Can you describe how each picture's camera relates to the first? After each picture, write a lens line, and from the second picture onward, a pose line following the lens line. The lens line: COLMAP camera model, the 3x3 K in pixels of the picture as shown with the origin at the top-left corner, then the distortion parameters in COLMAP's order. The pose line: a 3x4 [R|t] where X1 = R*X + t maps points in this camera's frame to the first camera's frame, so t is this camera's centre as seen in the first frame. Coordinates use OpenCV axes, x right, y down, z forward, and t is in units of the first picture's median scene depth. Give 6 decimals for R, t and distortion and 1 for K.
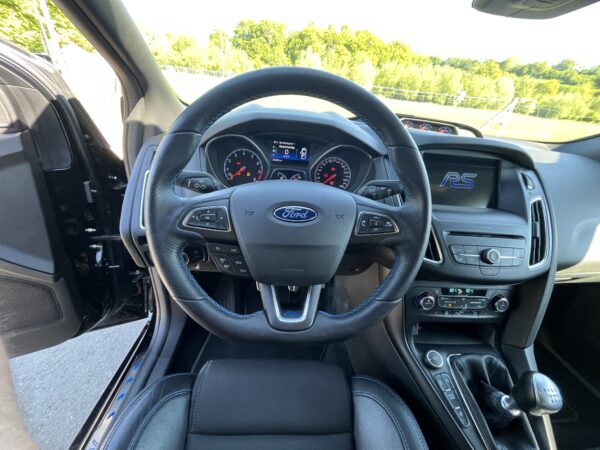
lens RADIAL K [[245.6, 0, 298.2], [0, 245.6, 226.0], [0, 0, 1]] dist [-0.008097, 0.002868]
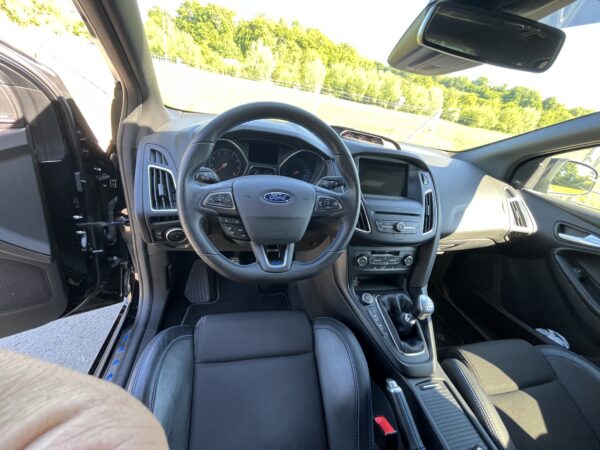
lens RADIAL K [[245.6, 0, 298.2], [0, 245.6, 226.0], [0, 0, 1]] dist [-0.008097, 0.002868]
pose [[0.982428, -0.017785, 0.185793, -0.090273], [0.014437, 0.999708, 0.019359, 0.053719], [-0.186083, -0.016337, 0.982398, -0.279511]]
